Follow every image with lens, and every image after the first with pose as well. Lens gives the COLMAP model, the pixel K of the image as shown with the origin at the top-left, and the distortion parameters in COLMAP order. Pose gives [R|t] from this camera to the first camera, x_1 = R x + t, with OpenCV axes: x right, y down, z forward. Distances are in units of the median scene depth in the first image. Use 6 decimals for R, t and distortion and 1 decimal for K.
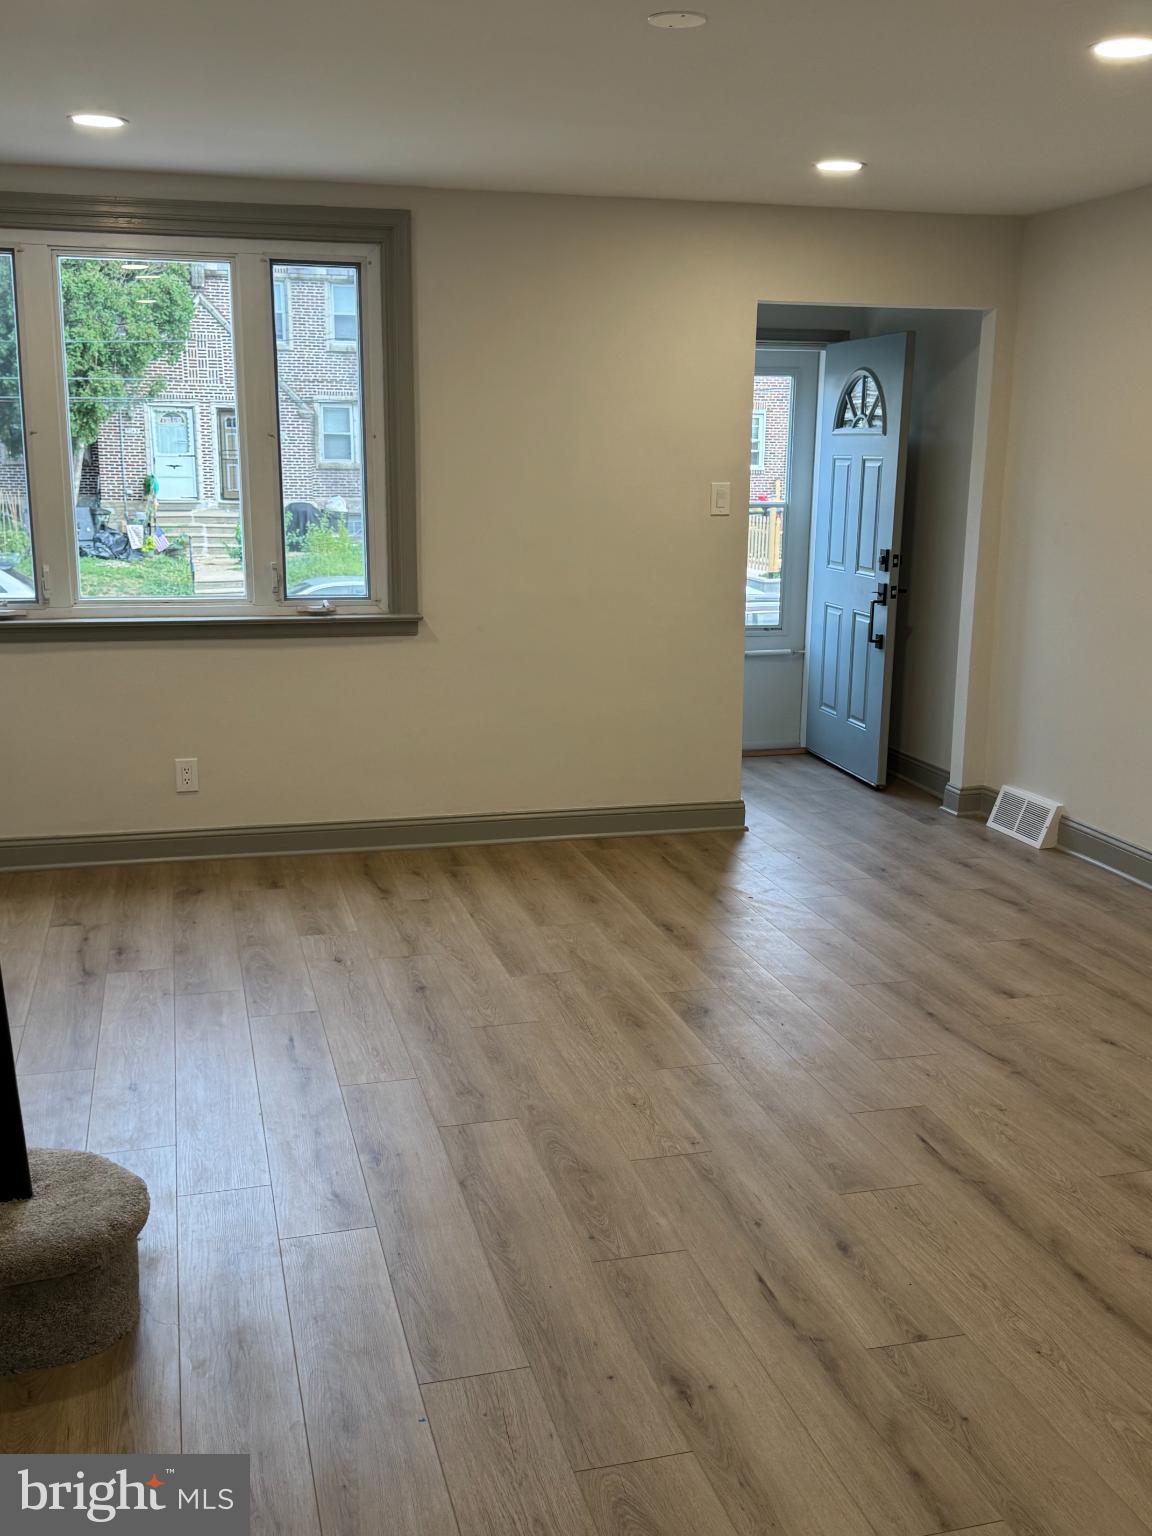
lens RADIAL K [[1491.4, 0, 579.1], [0, 1491.4, 752.3], [0, 0, 1]] dist [0.172473, -0.337715]
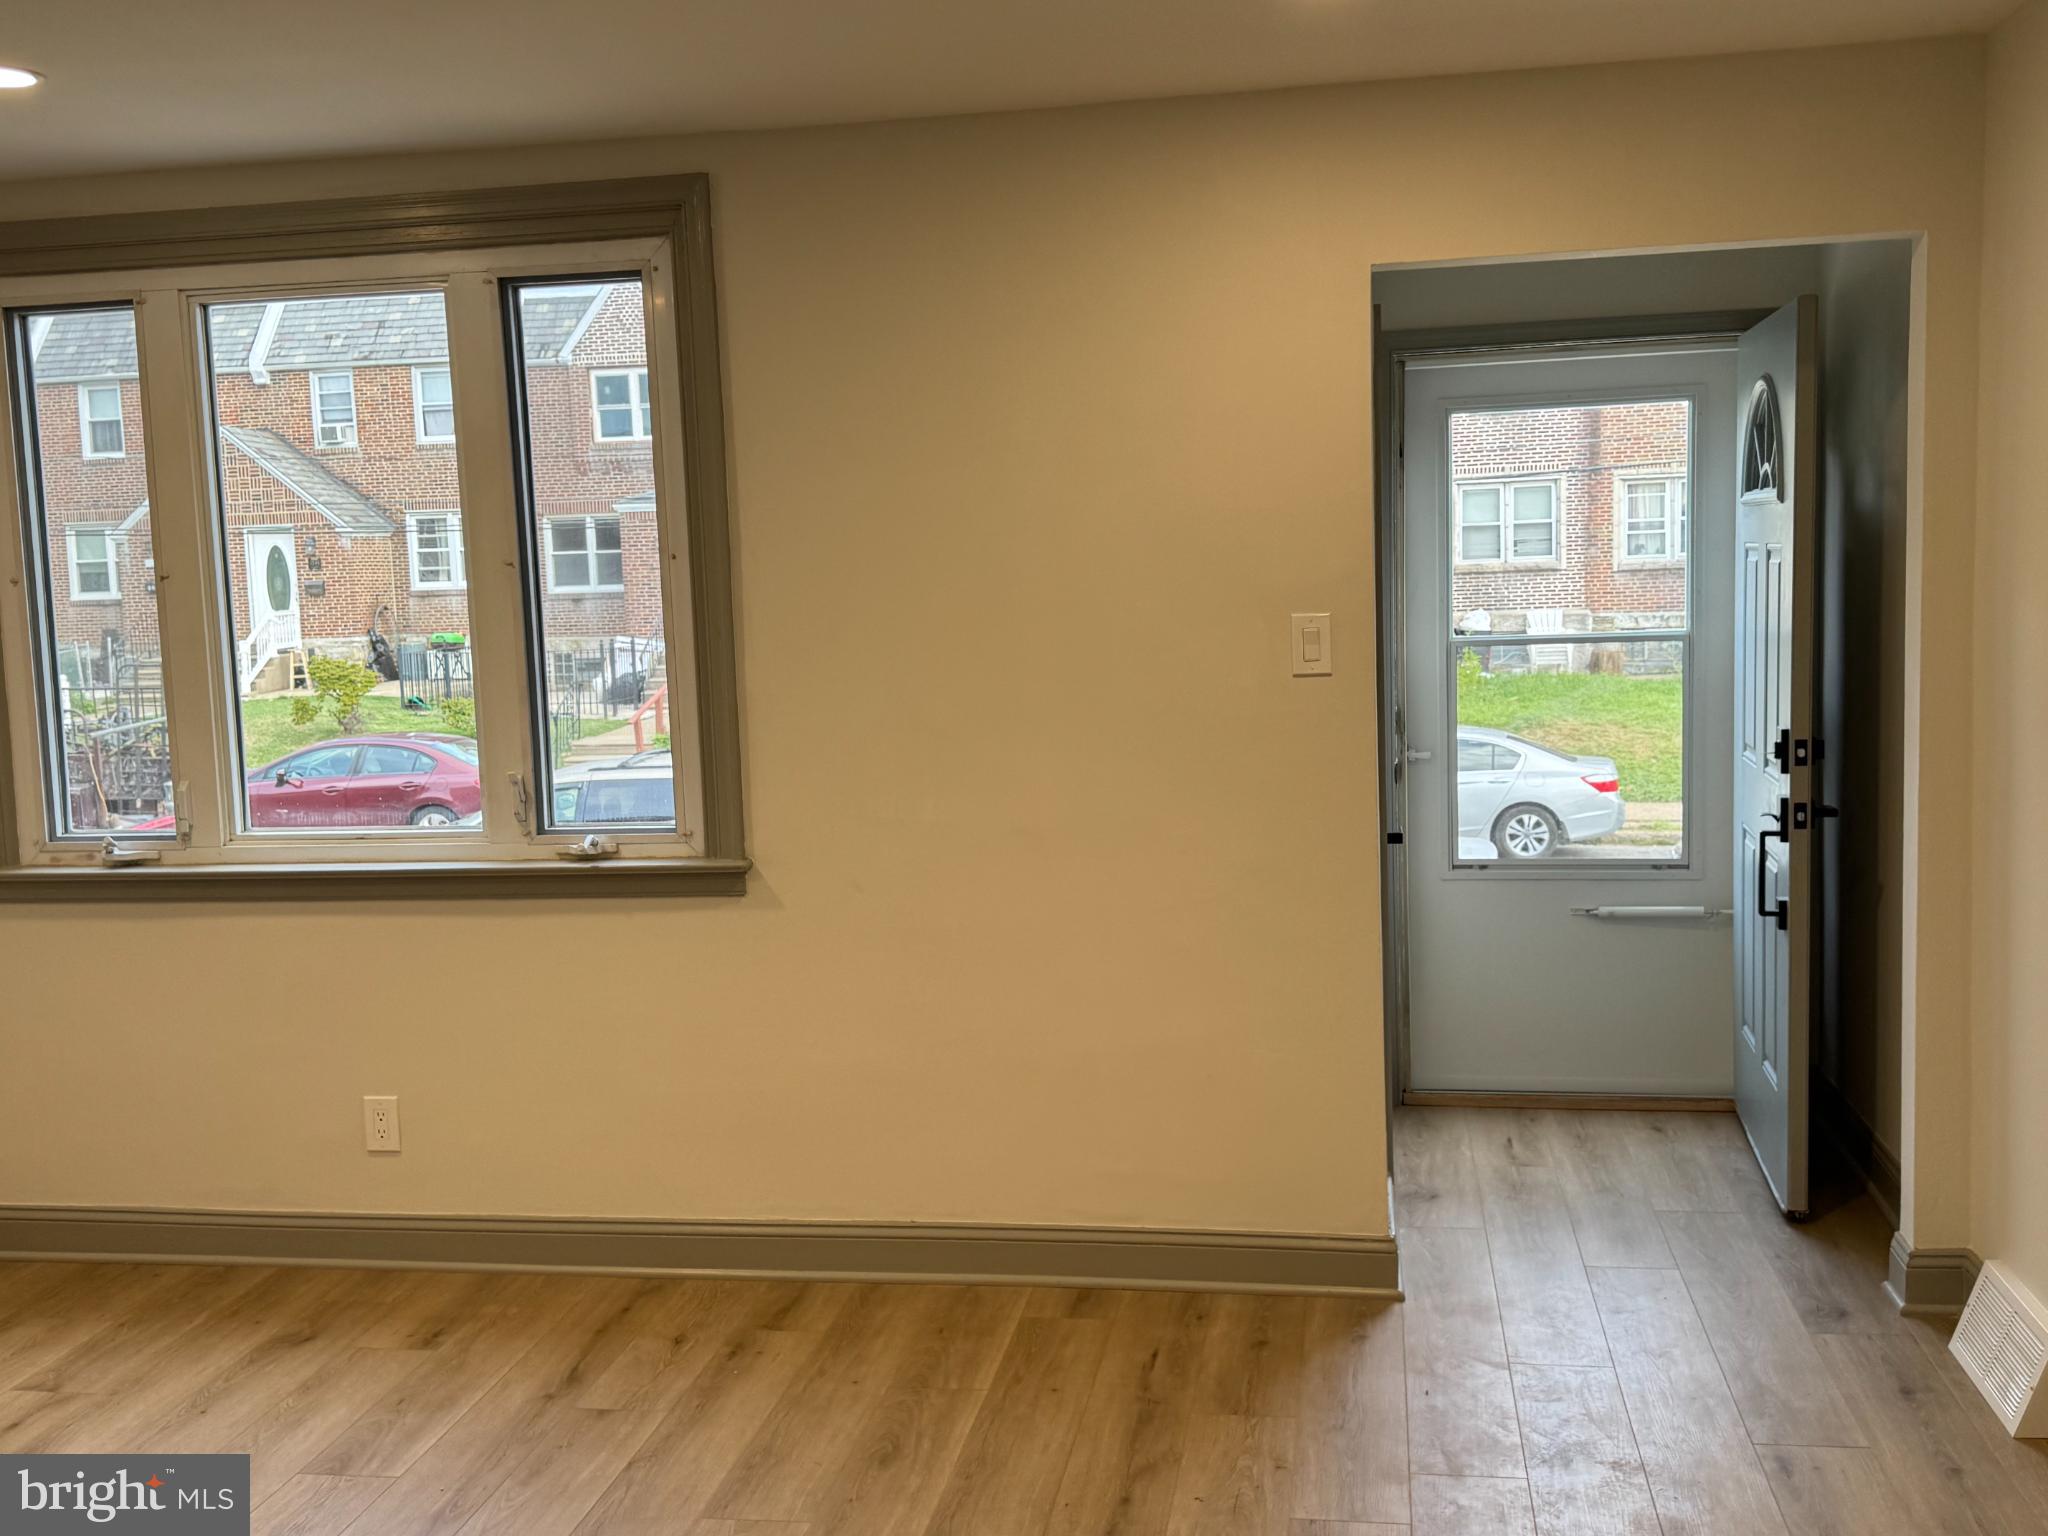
lens RADIAL K [[1988.5, 0, 1007.2], [0, 1988.5, 759.8], [0, 0, 1]] dist [0.172473, -0.337715]
pose [[0.906598, 0.000847, -0.421993, 0.302200], [-0.039970, 0.995675, -0.083872, -0.070835], [0.420097, 0.092905, 0.902711, 0.357770]]
